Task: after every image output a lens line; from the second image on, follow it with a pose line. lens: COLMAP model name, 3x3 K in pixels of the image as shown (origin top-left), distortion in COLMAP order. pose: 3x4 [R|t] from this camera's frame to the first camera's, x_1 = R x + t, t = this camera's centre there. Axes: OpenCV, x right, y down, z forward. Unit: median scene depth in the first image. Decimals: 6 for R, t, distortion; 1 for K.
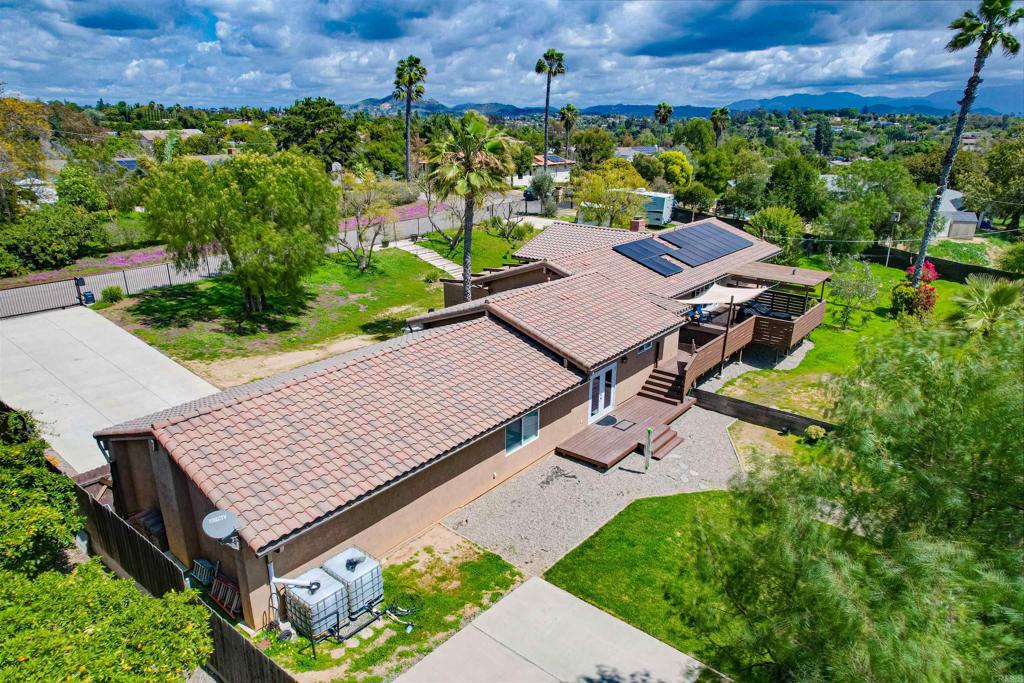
lens RADIAL K [[657.5, 0, 512.0], [0, 657.5, 341.5], [0, 0, 1]] dist [-0.024790, 0.002781]
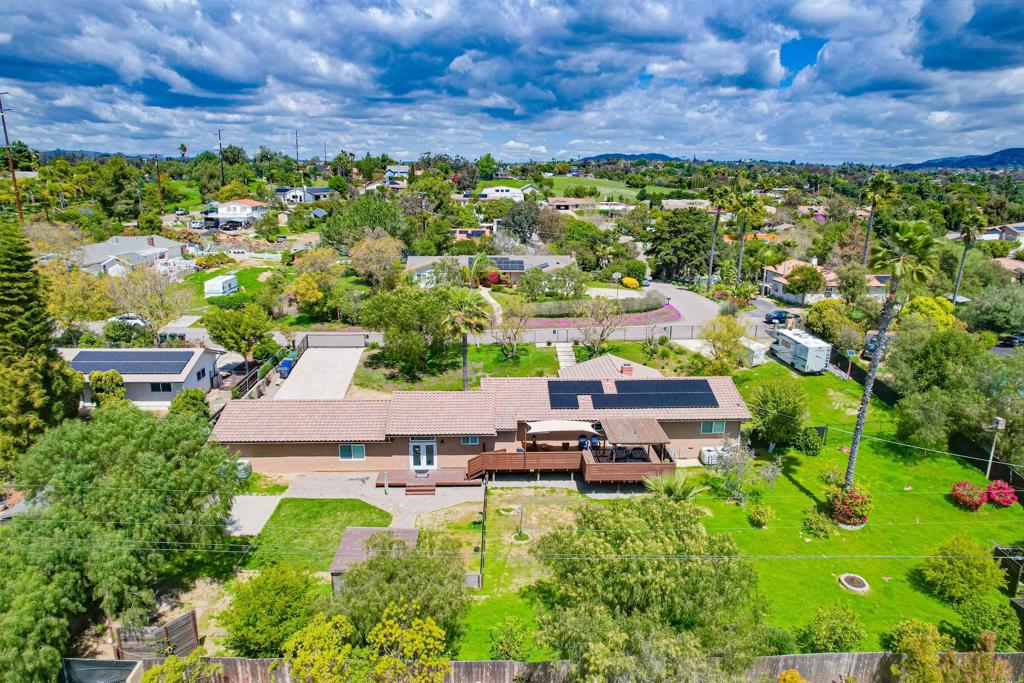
lens RADIAL K [[657.5, 0, 512.0], [0, 657.5, 341.5], [0, 0, 1]] dist [-0.024790, 0.002781]
pose [[0.661708, 0.192651, -0.724588, 1.291834], [-0.242171, 0.969542, 0.036623, -0.296171], [0.709574, 0.151241, 0.688208, -0.120679]]
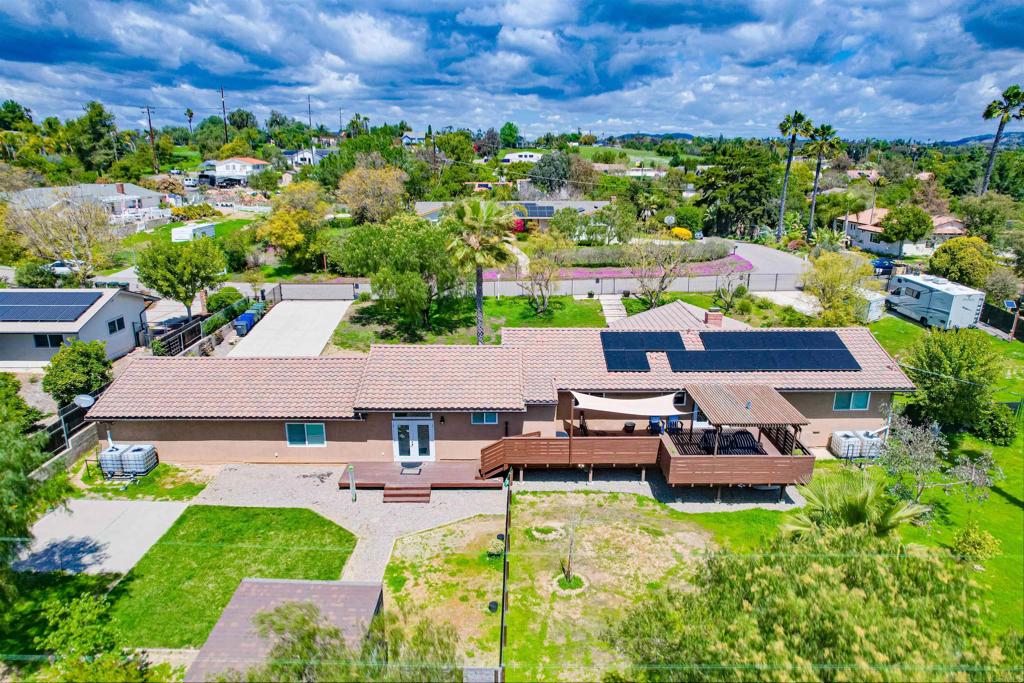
lens RADIAL K [[657.5, 0, 512.0], [0, 657.5, 341.5], [0, 0, 1]] dist [-0.024790, 0.002781]
pose [[0.636724, 0.214691, -0.740602, 0.908116], [-0.243087, 0.967370, 0.071436, -0.188431], [0.731773, 0.134546, 0.668136, 0.240747]]
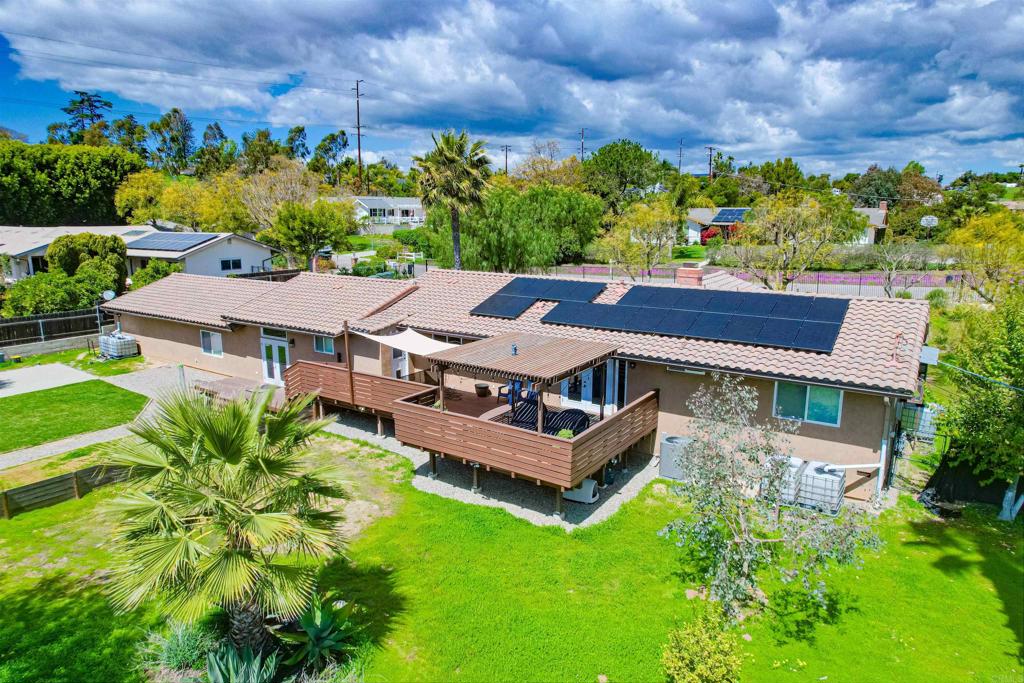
lens RADIAL K [[657.5, 0, 512.0], [0, 657.5, 341.5], [0, 0, 1]] dist [-0.024790, 0.002781]
pose [[0.069291, 0.194893, -0.978374, 1.050648], [-0.303891, 0.938244, 0.165376, -0.224293], [0.950184, 0.285860, 0.124238, 1.011220]]
